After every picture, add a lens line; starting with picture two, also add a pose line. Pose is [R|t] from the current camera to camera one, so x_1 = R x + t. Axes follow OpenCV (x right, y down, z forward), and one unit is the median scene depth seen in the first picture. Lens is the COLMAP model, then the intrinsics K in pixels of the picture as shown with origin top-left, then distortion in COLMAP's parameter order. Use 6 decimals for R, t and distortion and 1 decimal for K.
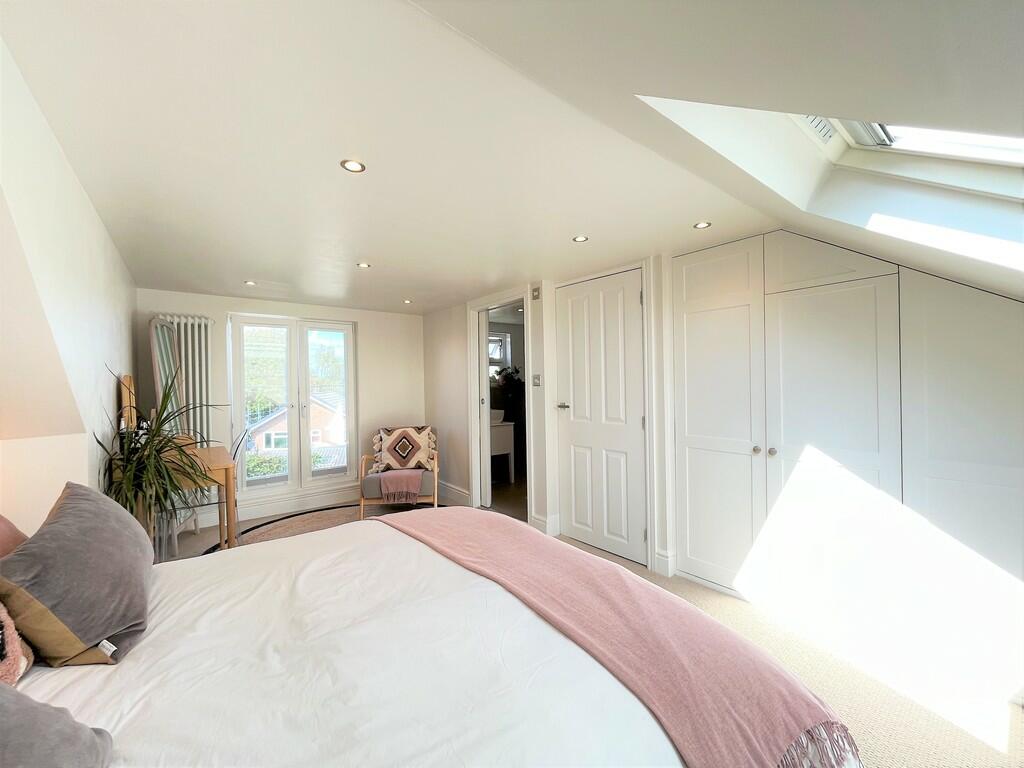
lens RADIAL K [[415.3, 0, 509.6], [0, 415.3, 382.7], [0, 0, 1]] dist [-0.002838, 0.000030]
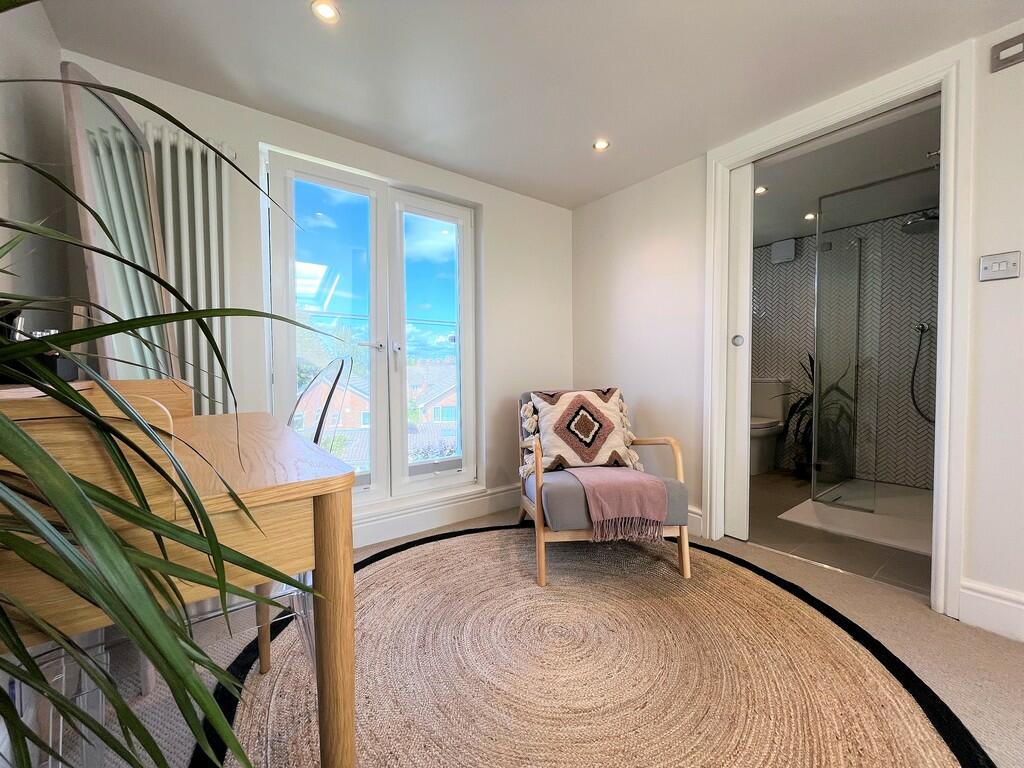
lens RADIAL K [[415.3, 0, 510.0], [0, 415.3, 382.7], [0, 0, 1]] dist [-0.002838, 0.000030]
pose [[0.999829, 0.011646, -0.014345, -0.343452], [-0.011106, 0.999249, 0.037129, 0.080857], [0.014767, -0.036963, 0.999208, 0.462668]]
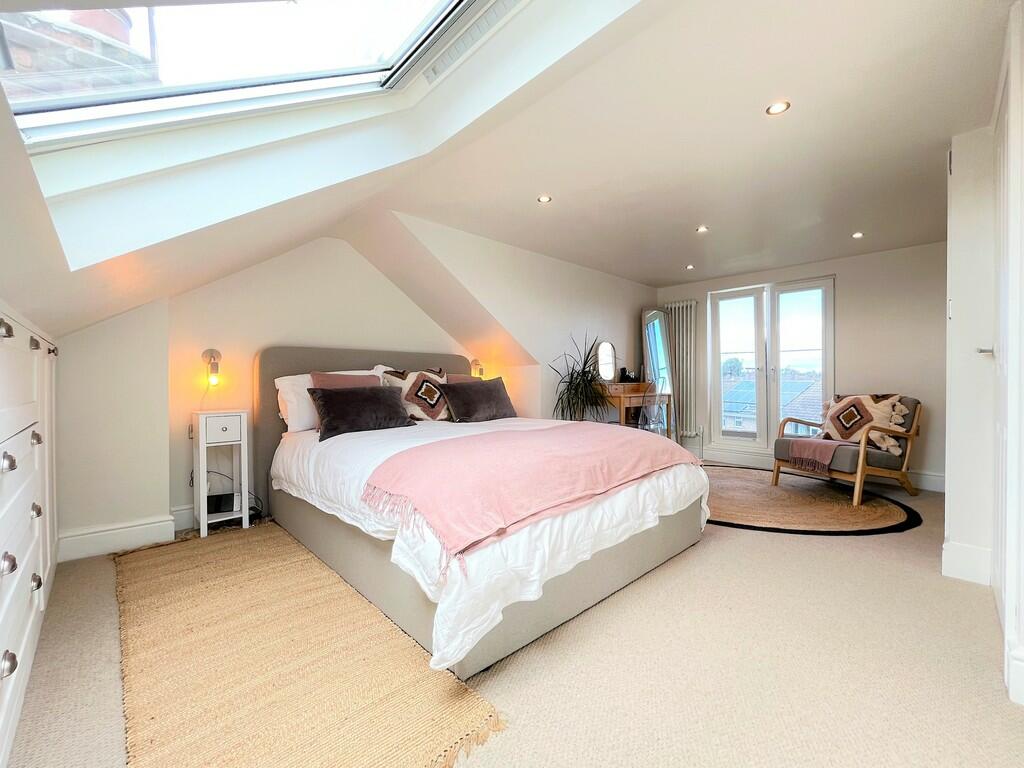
lens RADIAL K [[415.3, 0, 508.4], [0, 415.3, 383.0], [0, 0, 1]] dist [-0.002838, 0.000030]
pose [[0.111595, 0.023905, -0.993466, 0.476279], [0.002458, 0.999701, 0.024331, 0.067337], [0.993751, -0.005157, 0.111503, 0.243877]]
